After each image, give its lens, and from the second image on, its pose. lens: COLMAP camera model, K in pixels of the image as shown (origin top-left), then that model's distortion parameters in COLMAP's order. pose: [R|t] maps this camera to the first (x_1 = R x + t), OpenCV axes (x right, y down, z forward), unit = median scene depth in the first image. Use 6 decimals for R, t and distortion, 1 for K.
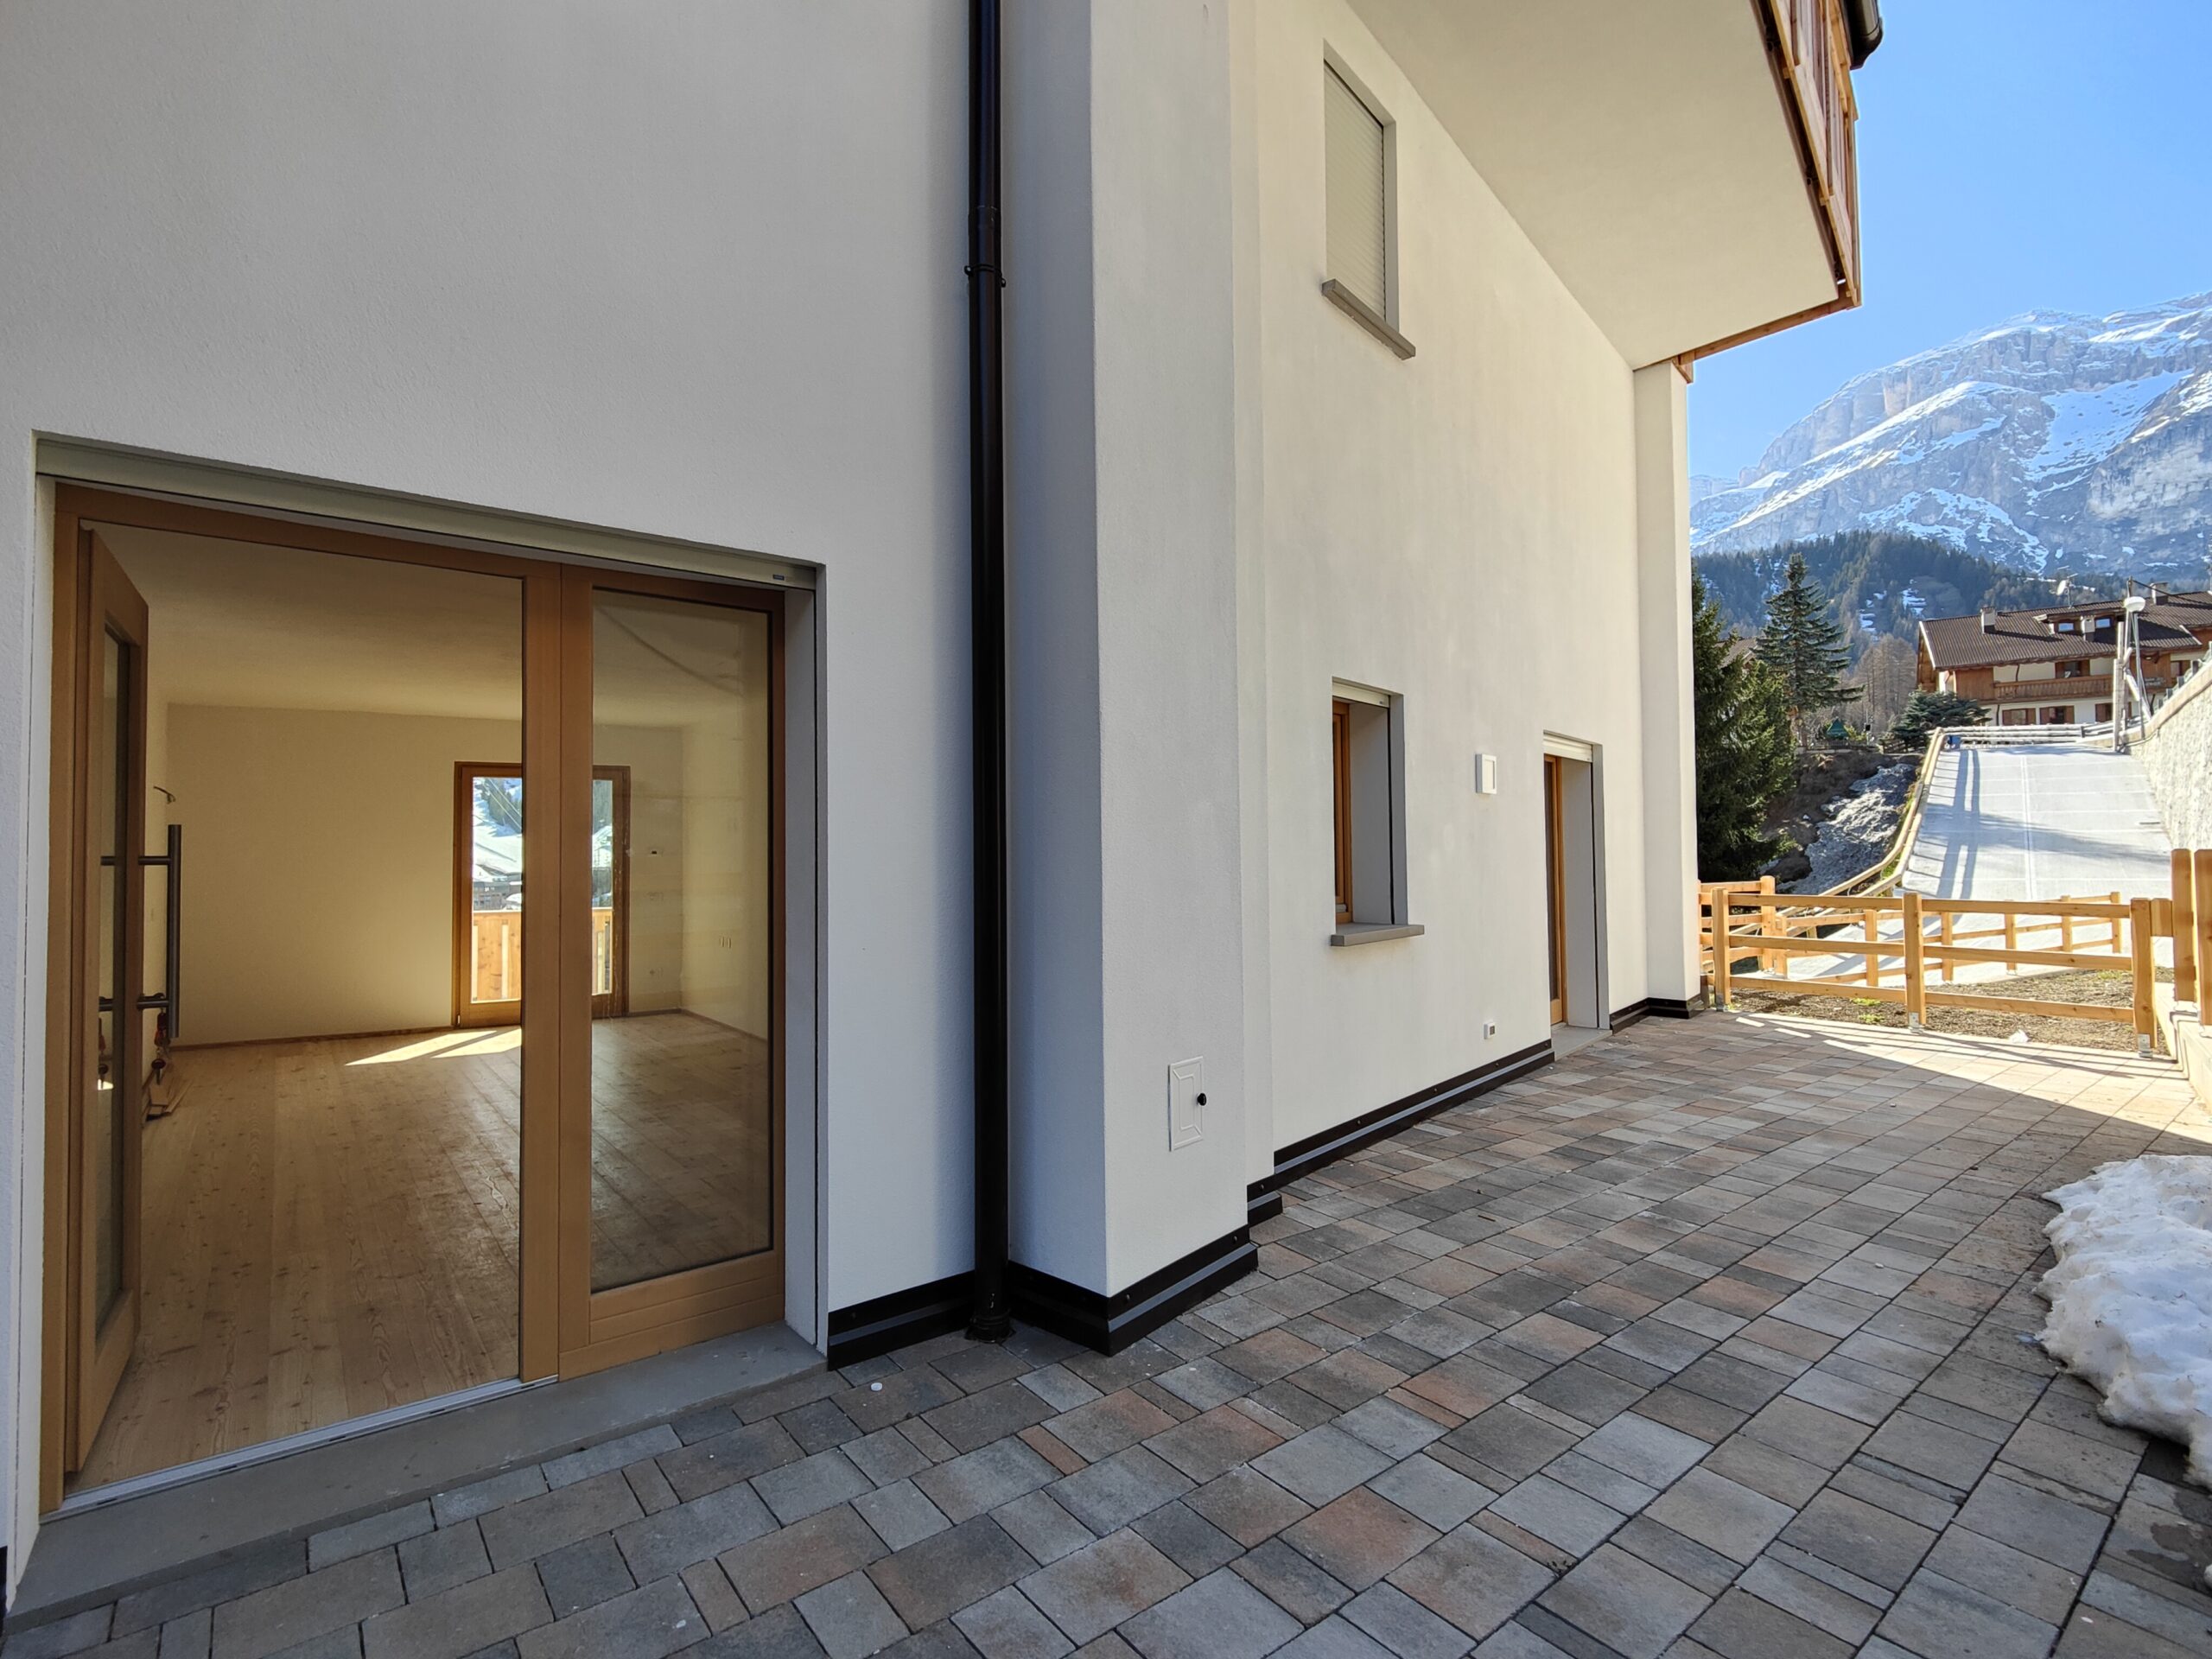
lens RADIAL K [[1054.6, 0, 1120.7], [0, 1054.6, 826.7], [0, 0, 1]] dist [-0.014614, -0.002788]
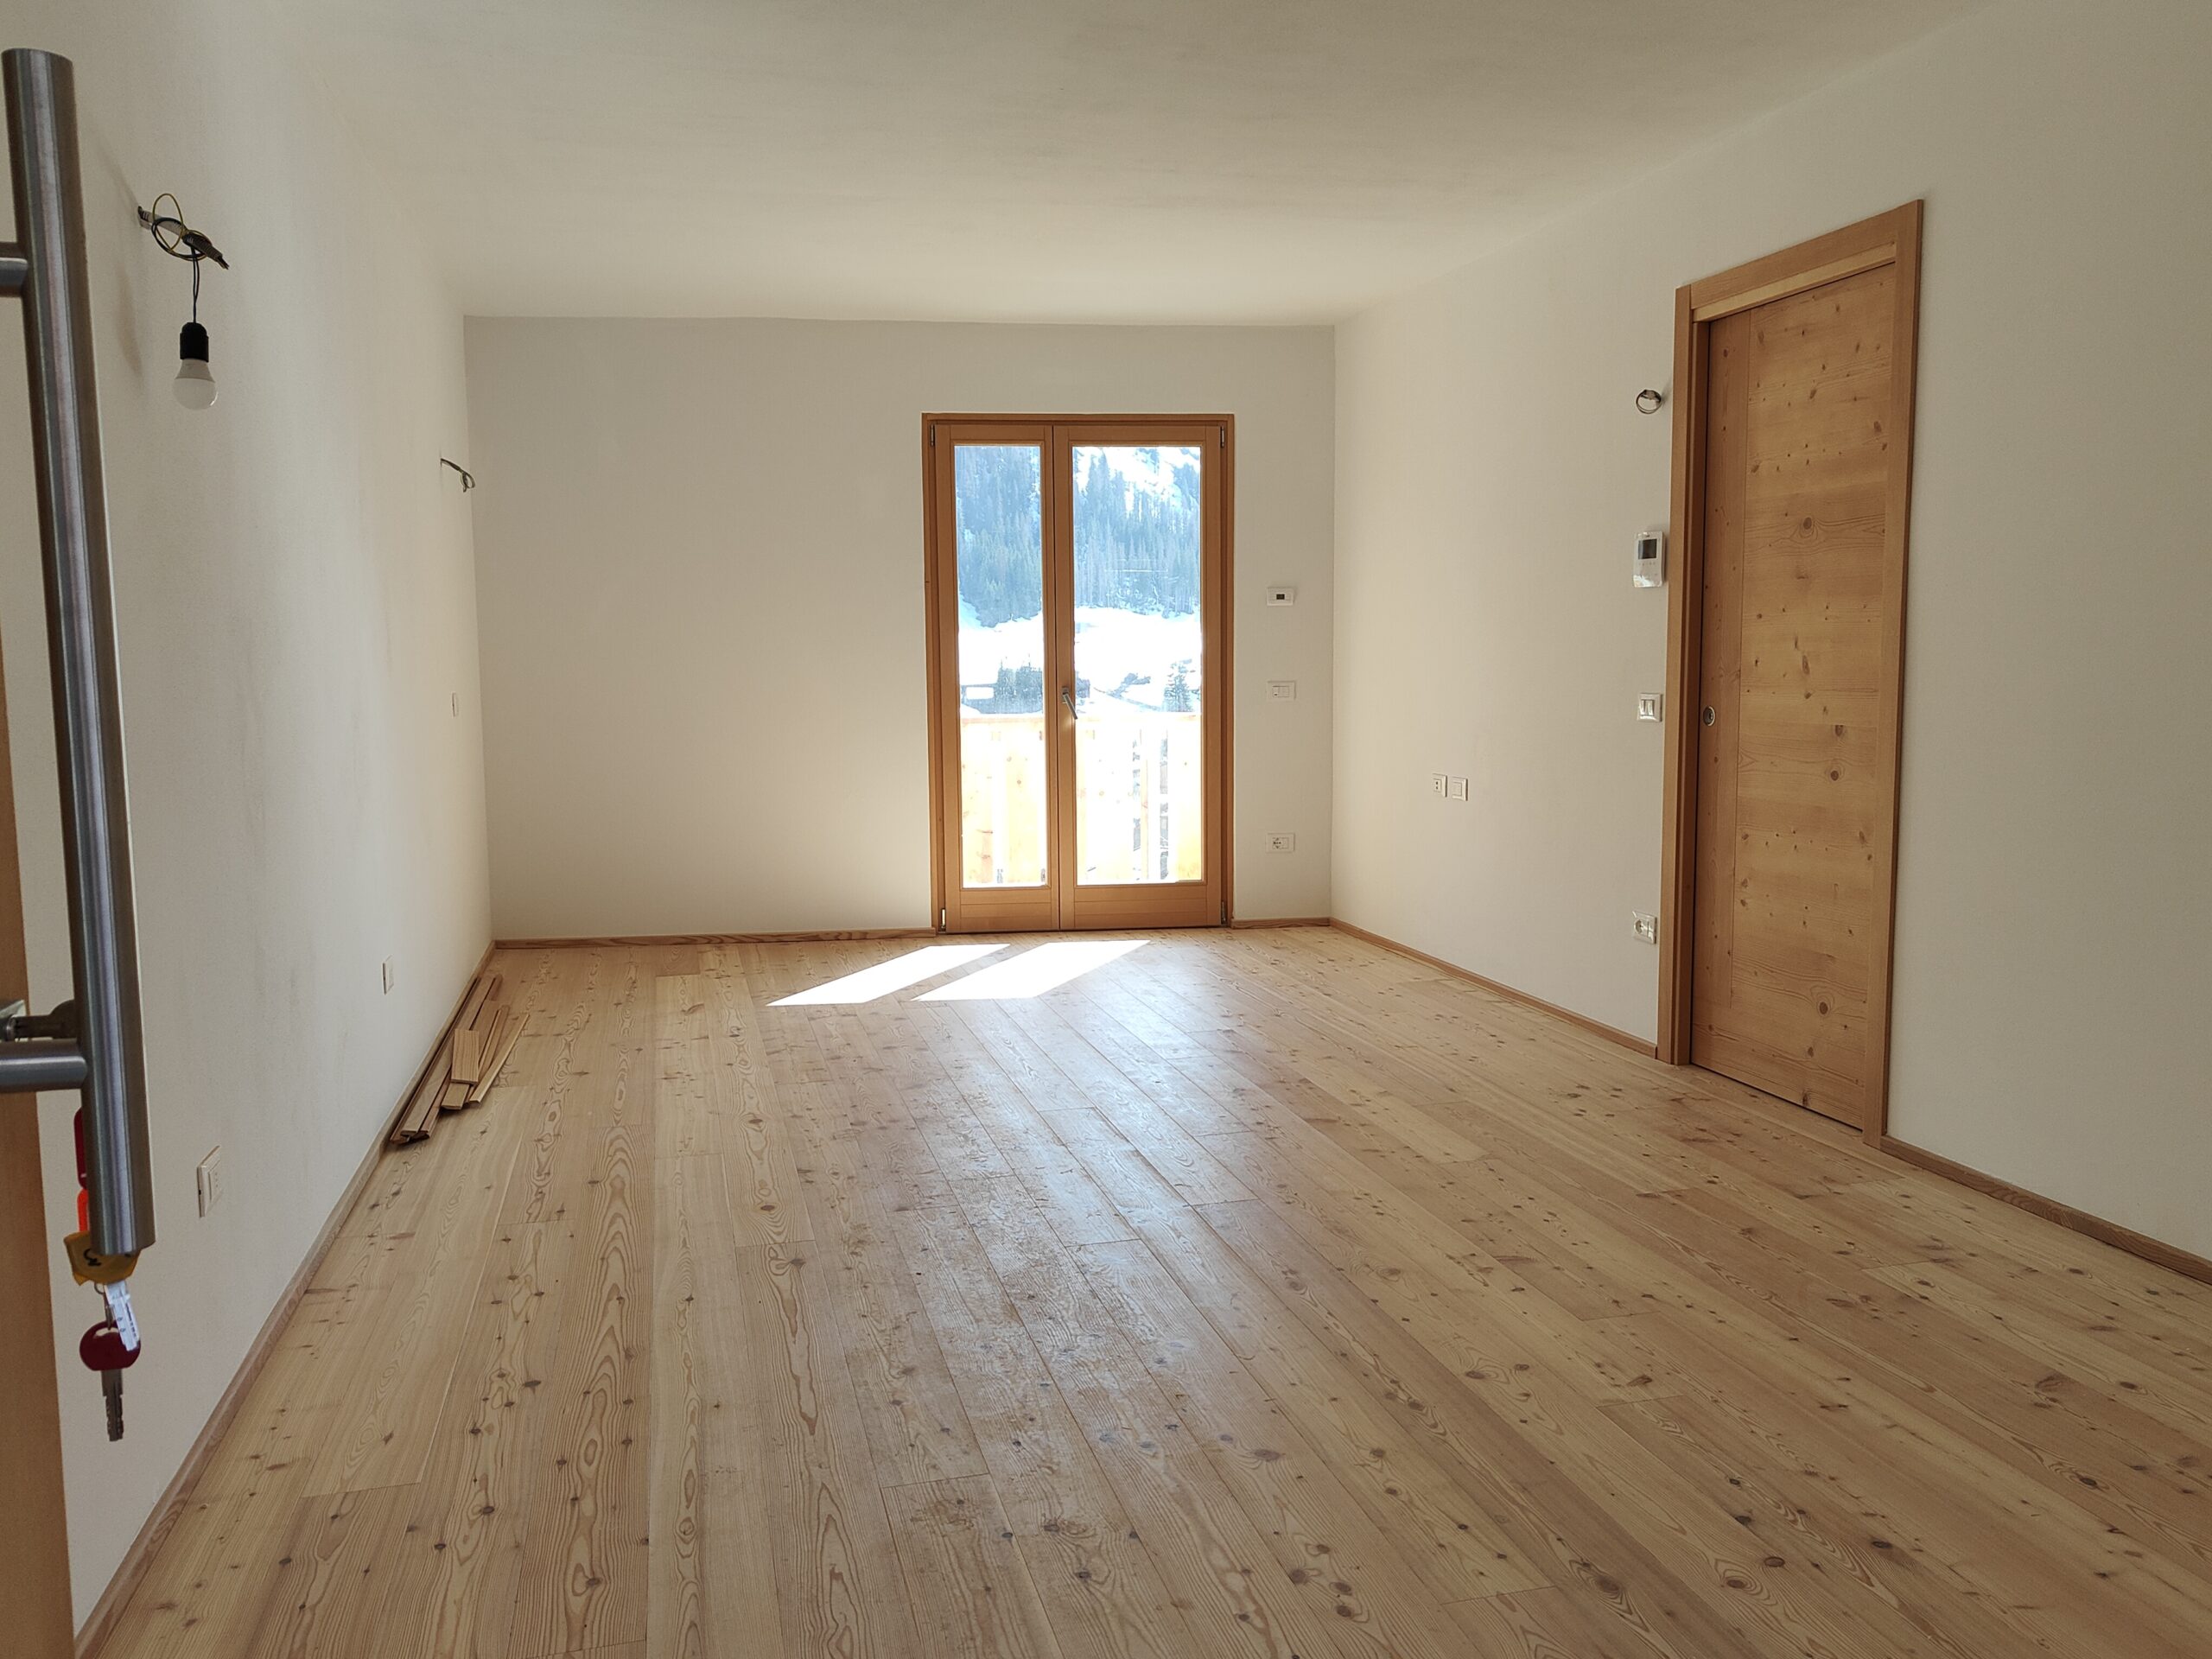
lens RADIAL K [[1722.6, 0, 1122.7], [0, 1722.6, 828.3], [0, 0, 1]] dist [-0.029324, 0.024274]
pose [[0.914282, 0.044539, -0.402622, -0.266744], [0.008686, 0.991553, 0.129412, 0.038160], [0.404985, -0.121816, 0.906172, 0.340093]]
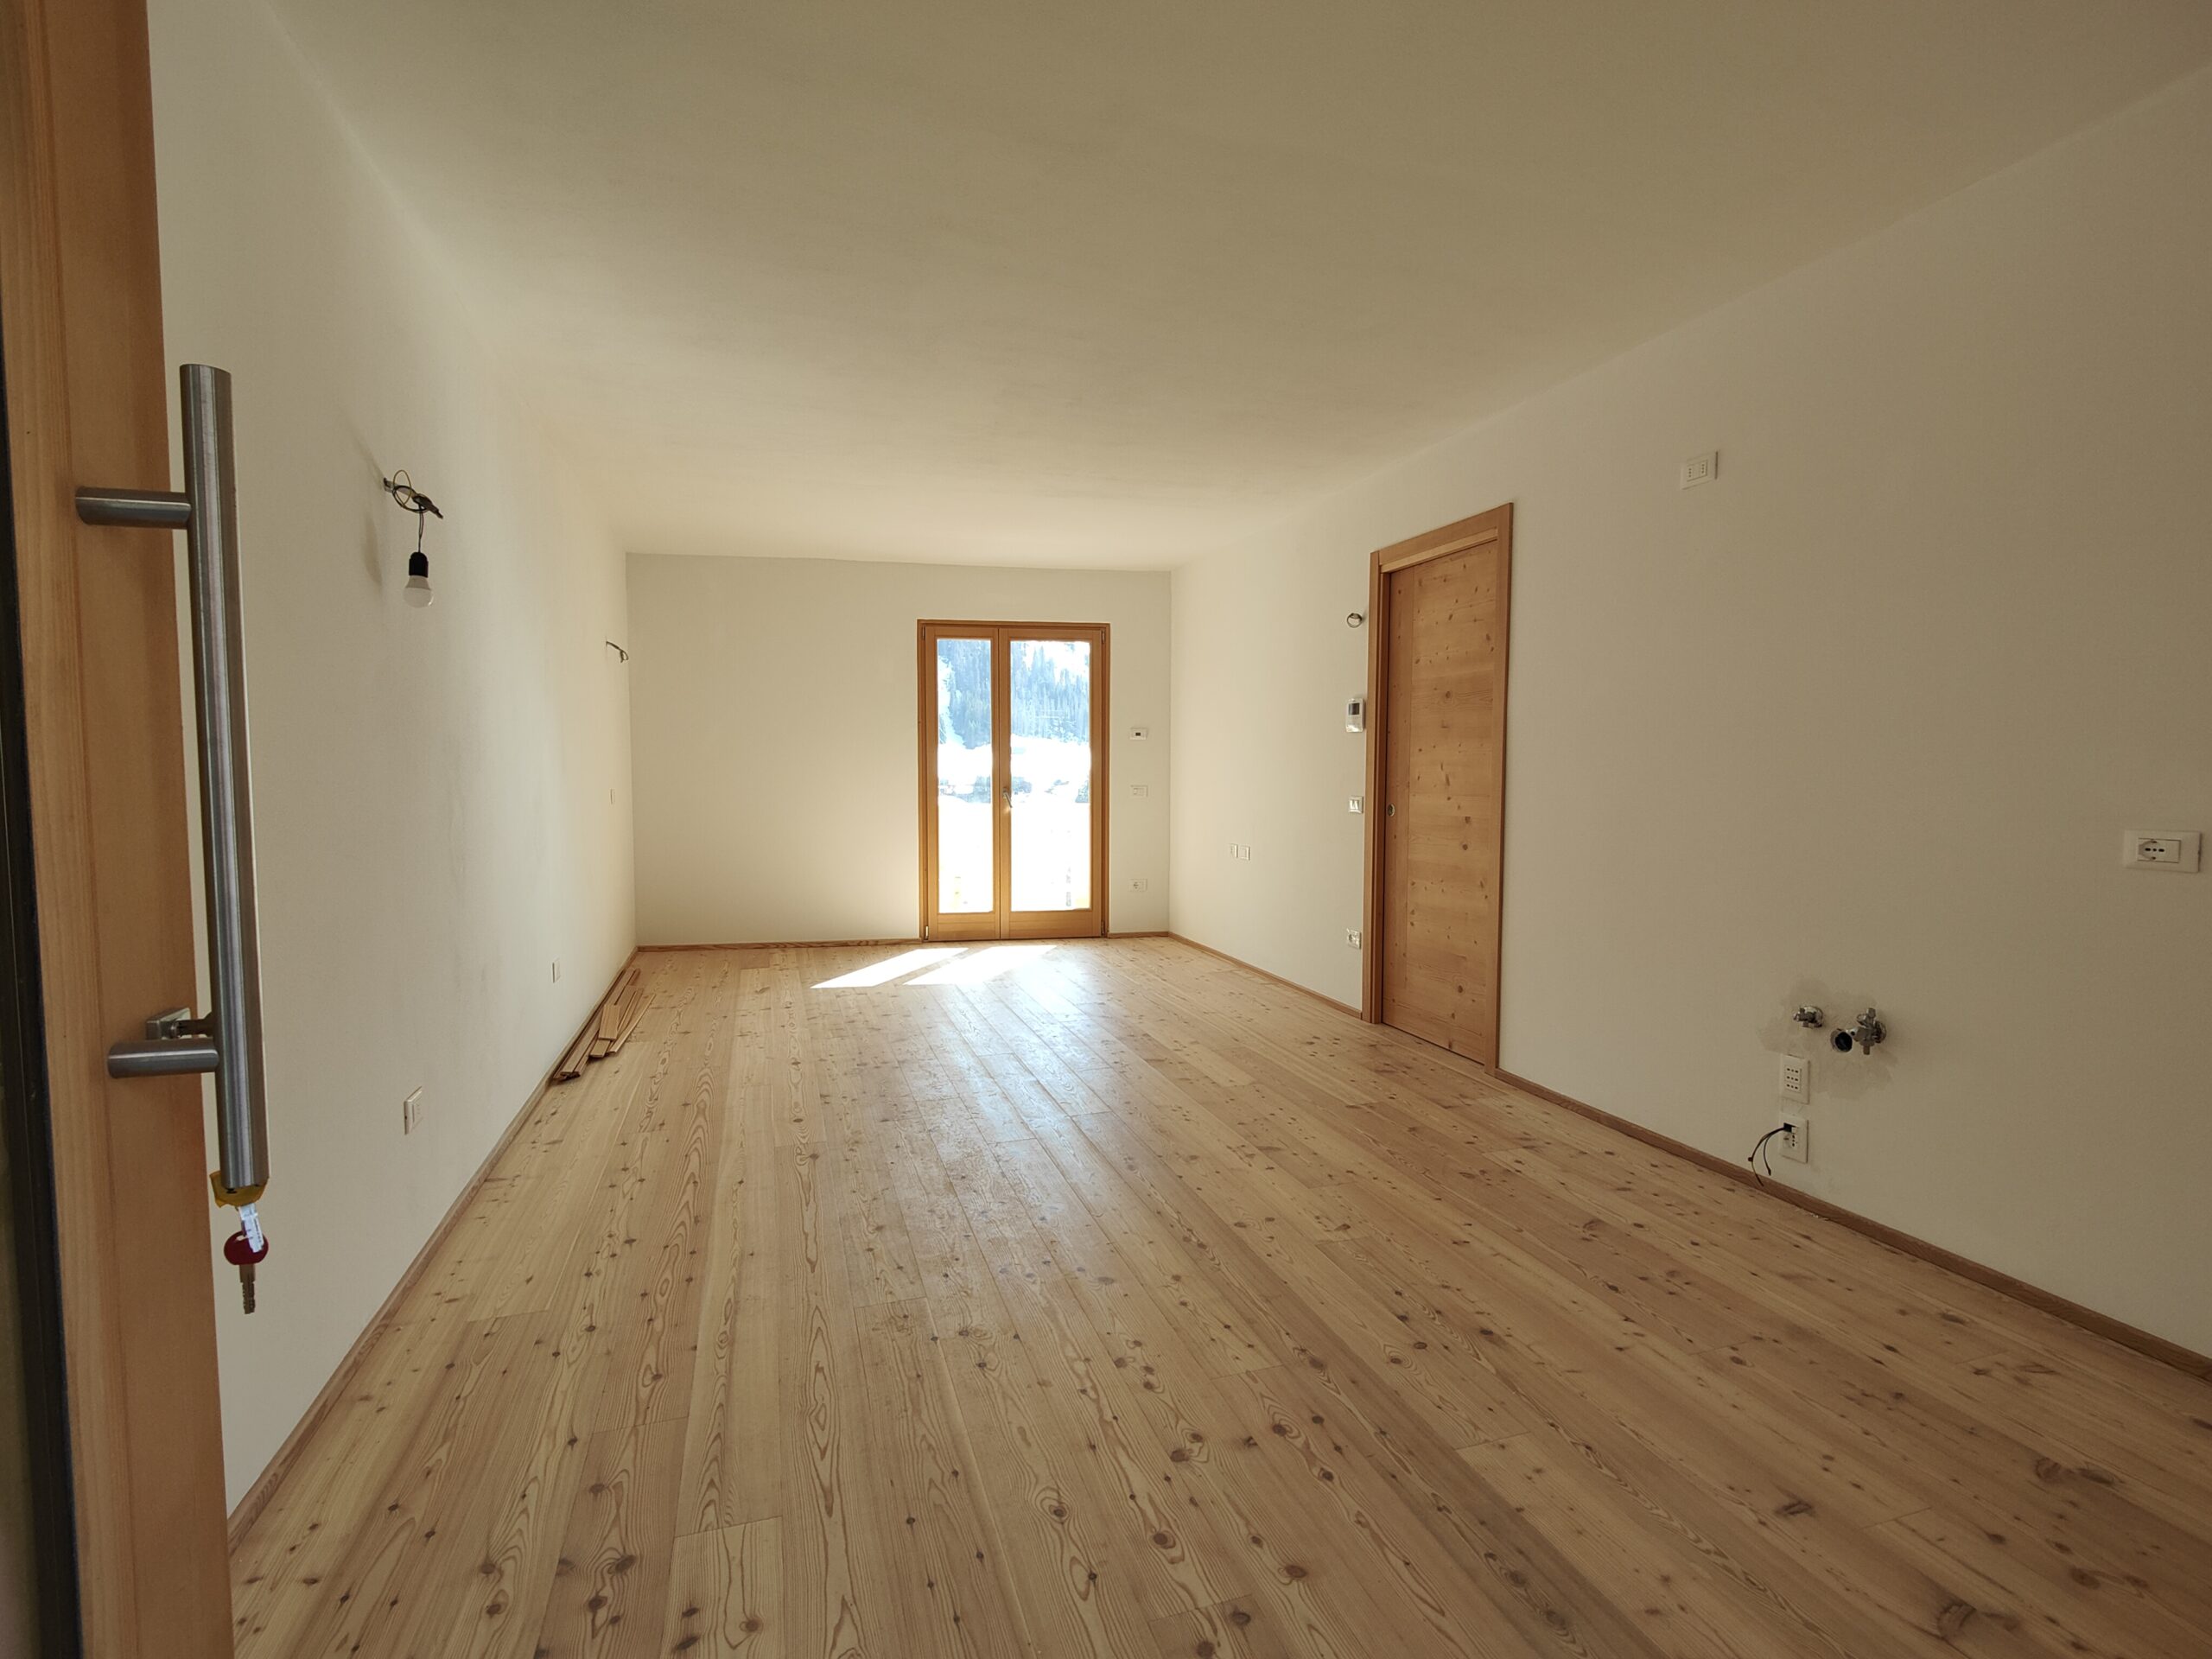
lens RADIAL K [[1054.6, 0, 1117.8], [0, 1054.6, 826.7], [0, 0, 1]] dist [-0.014614, -0.002788]
pose [[0.937622, 0.032533, -0.346131, -0.259213], [-0.003204, 0.996378, 0.084972, 0.037136], [0.347642, -0.078563, 0.934330, 0.353171]]
